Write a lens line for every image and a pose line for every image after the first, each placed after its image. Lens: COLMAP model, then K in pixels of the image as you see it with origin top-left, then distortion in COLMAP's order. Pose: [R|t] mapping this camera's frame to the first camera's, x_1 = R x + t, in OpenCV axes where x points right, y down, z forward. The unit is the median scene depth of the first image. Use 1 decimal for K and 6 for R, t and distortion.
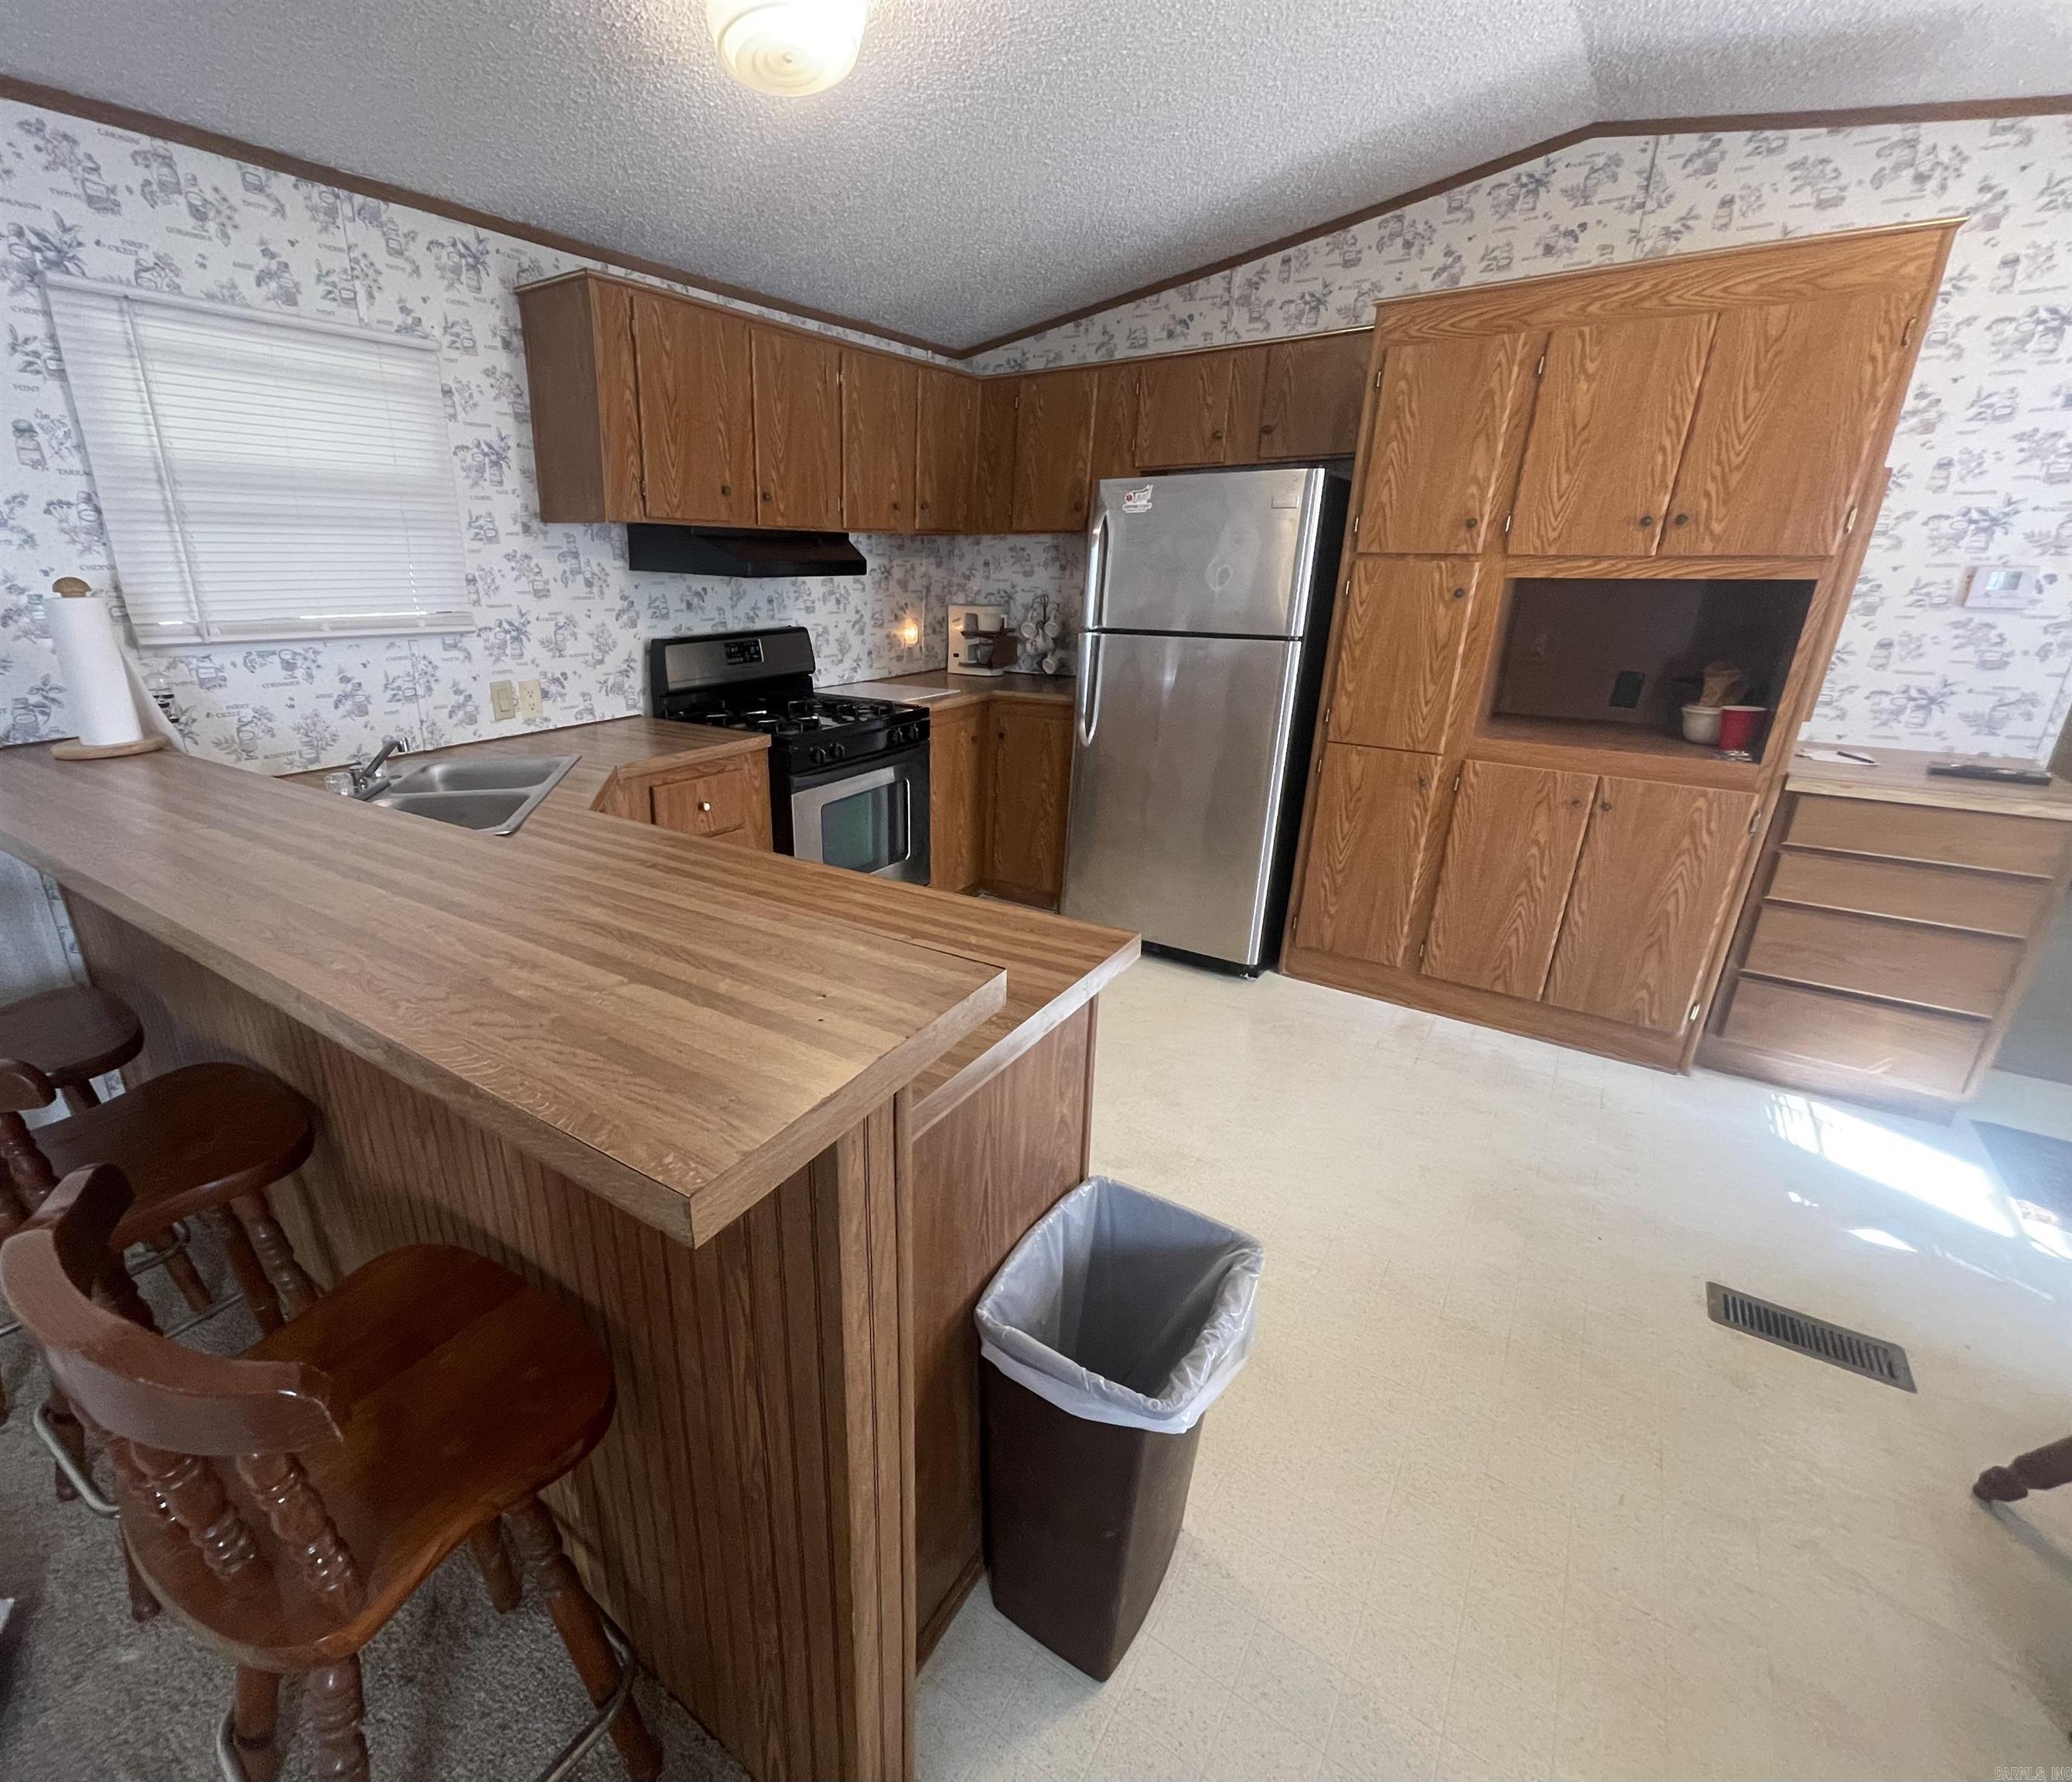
lens RADIAL K [[959.7, 0, 881.5], [0, 959.7, 881.8], [0, 0, 1]] dist [0.001683, -0.000887]
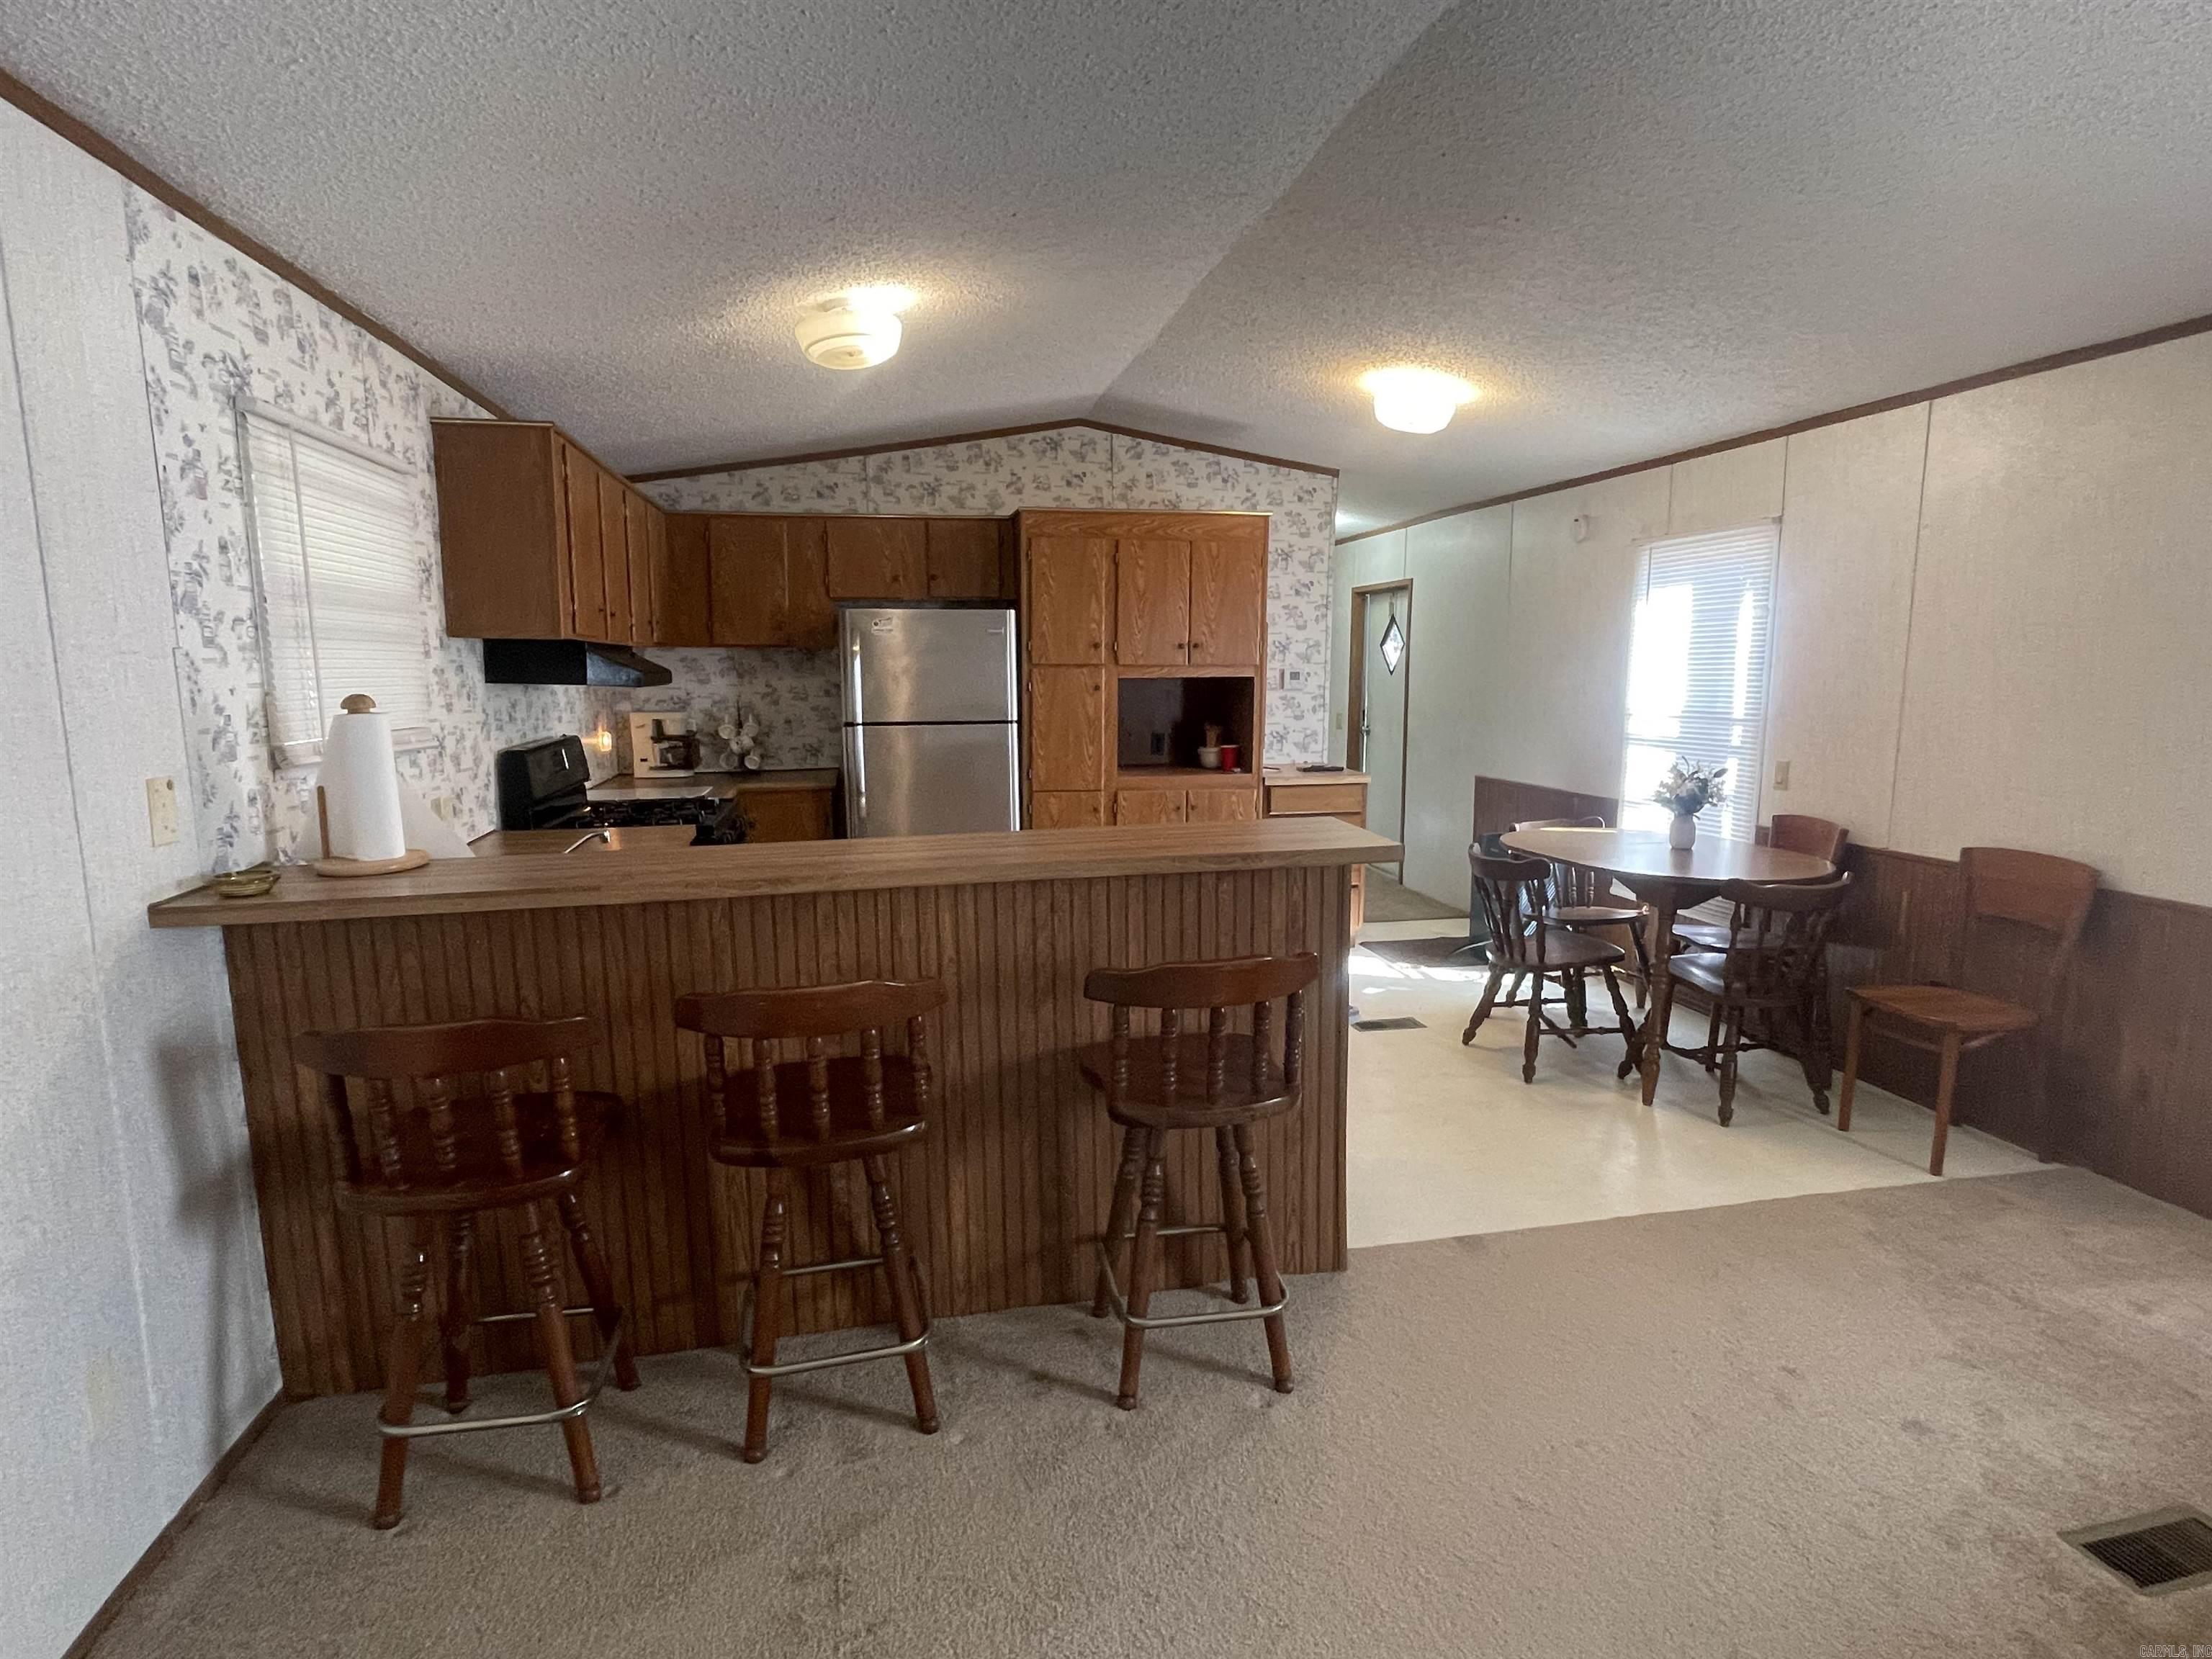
lens RADIAL K [[1158.4, 0, 1101.0], [0, 1158.4, 831.0], [0, 0, 1]] dist [0.019364, -0.008048]
pose [[0.658647, -0.111821, 0.744097, -0.846457], [0.243741, 0.967283, -0.070390, 0.062491], [-0.711881, 0.227729, 0.664353, -0.216890]]
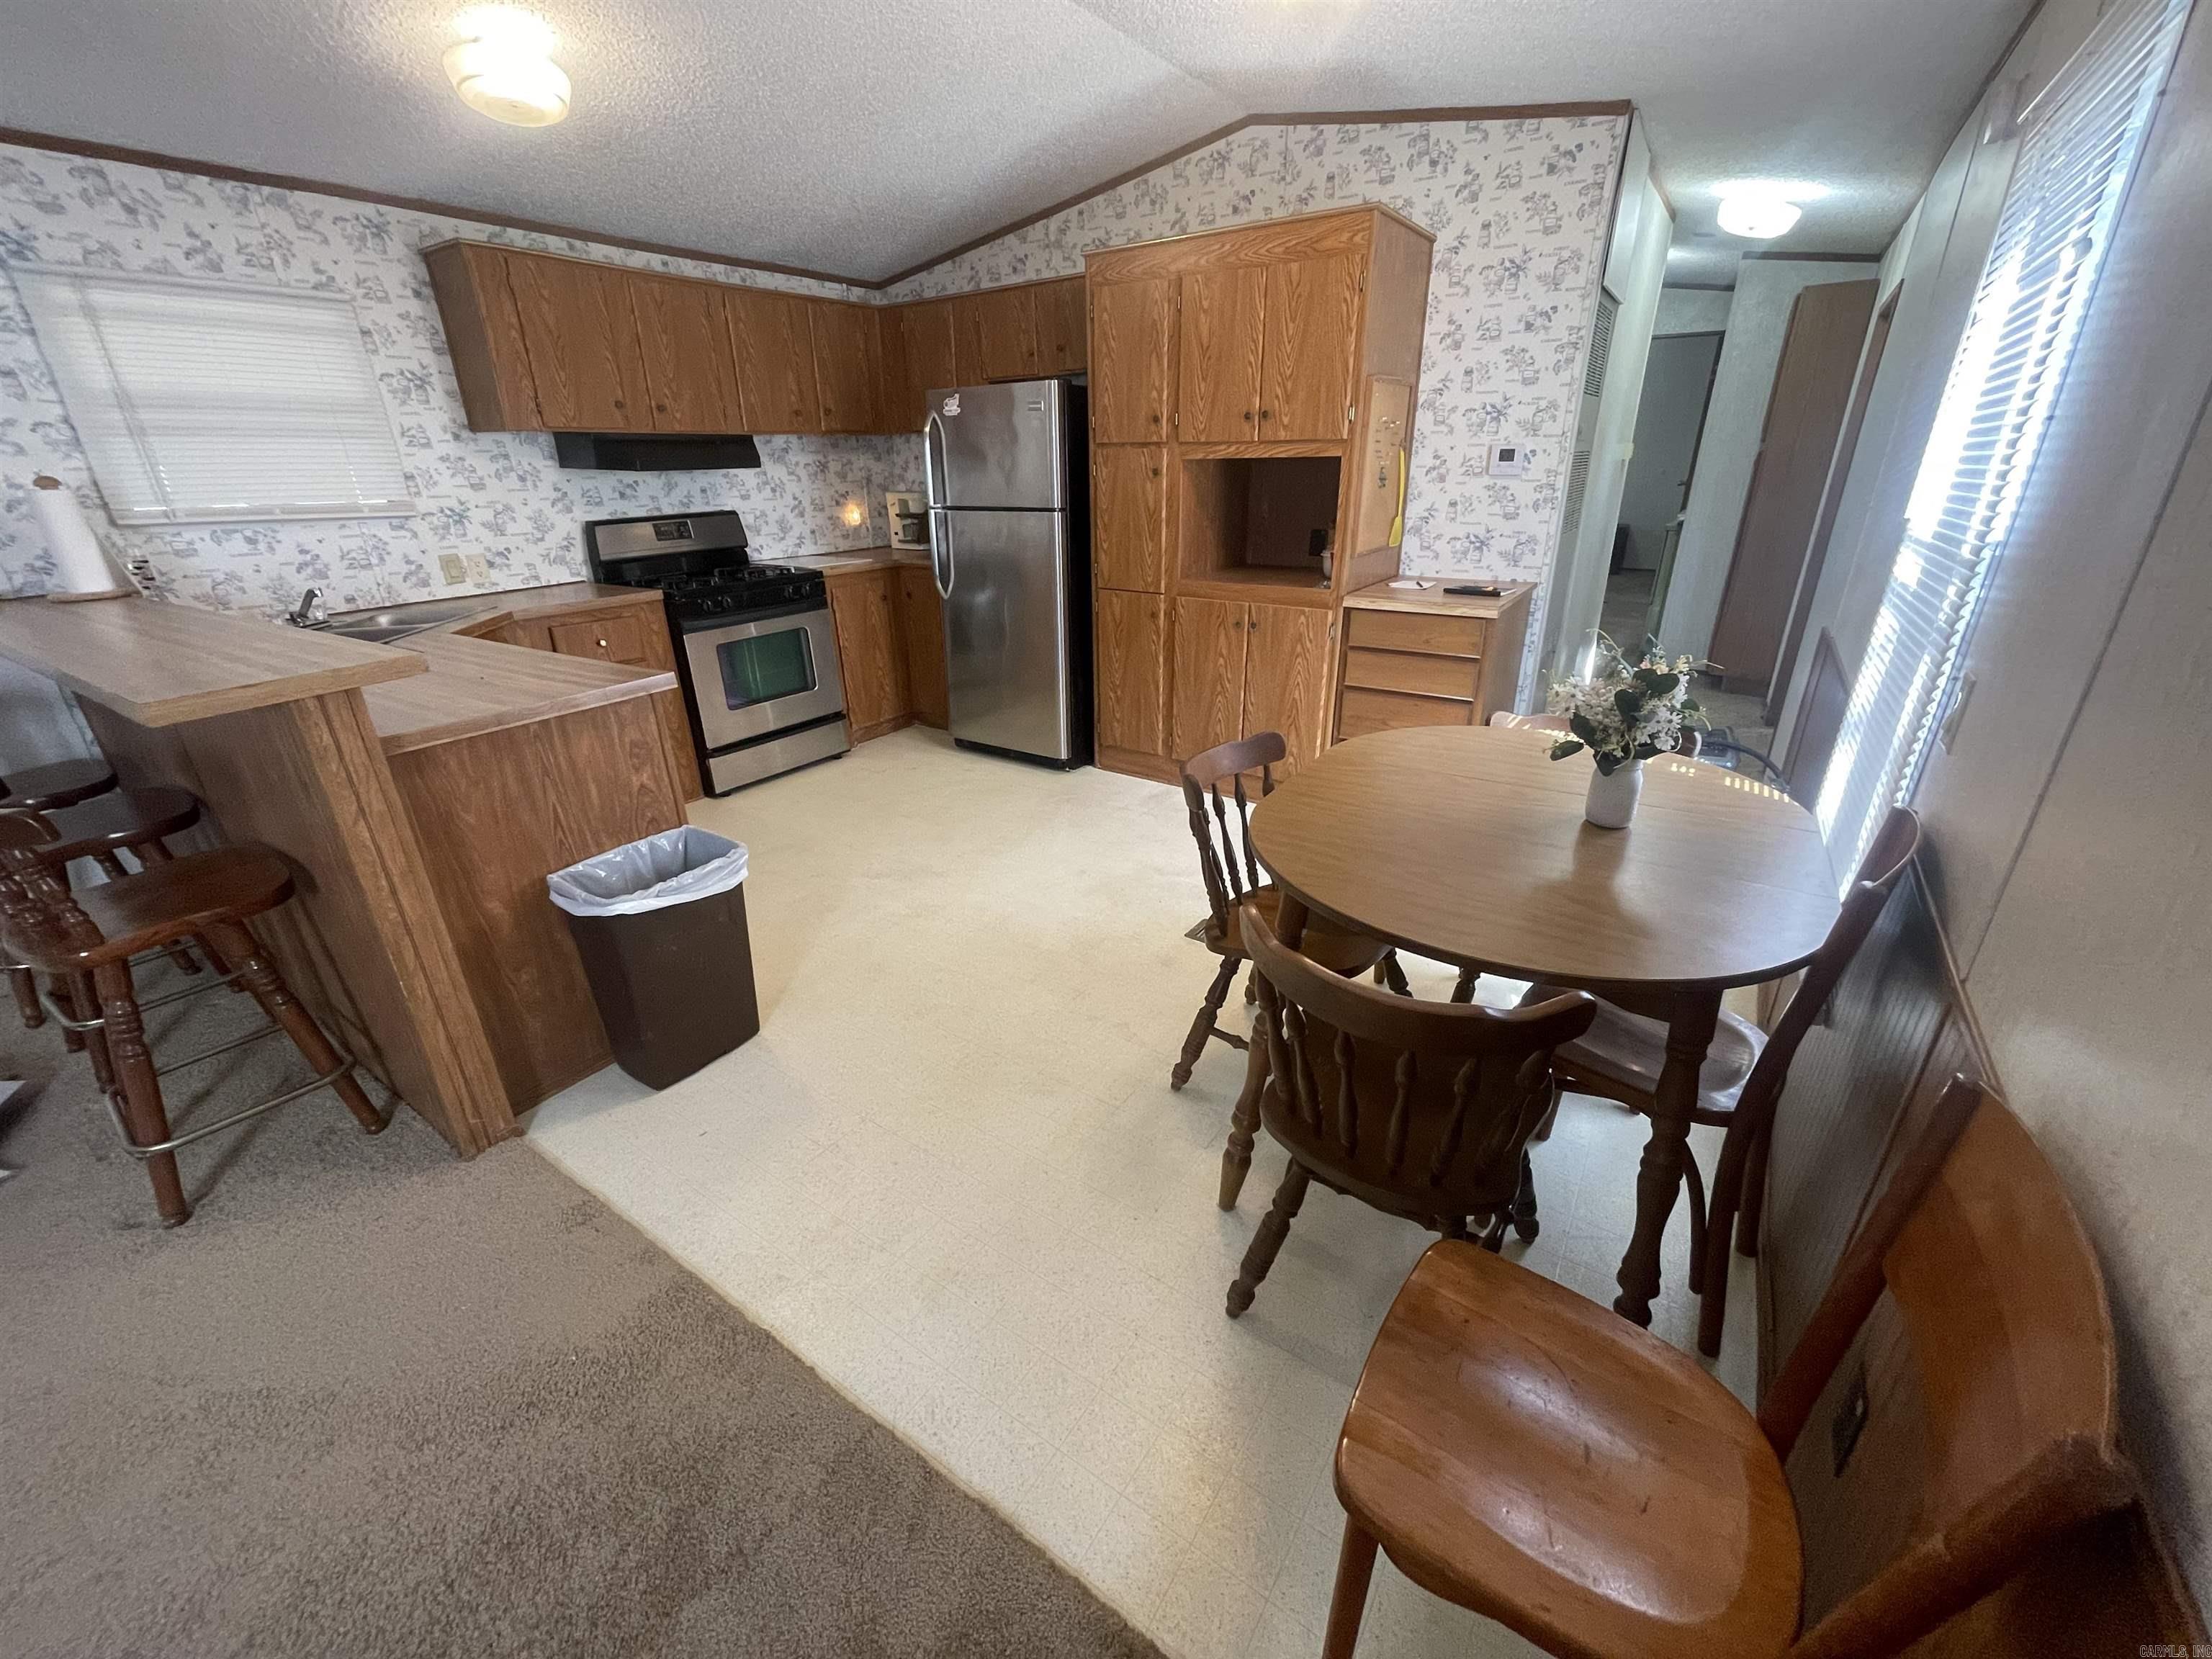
lens RADIAL K [[893.7, 0, 1103.3], [0, 893.7, 822.2], [0, 0, 1]] dist [-0.002536, 0.000911]
pose [[0.998530, -0.035347, 0.041087, 0.462400], [0.032727, 0.997491, 0.062780, 0.117905], [-0.043203, -0.061343, 0.997181, -0.306851]]
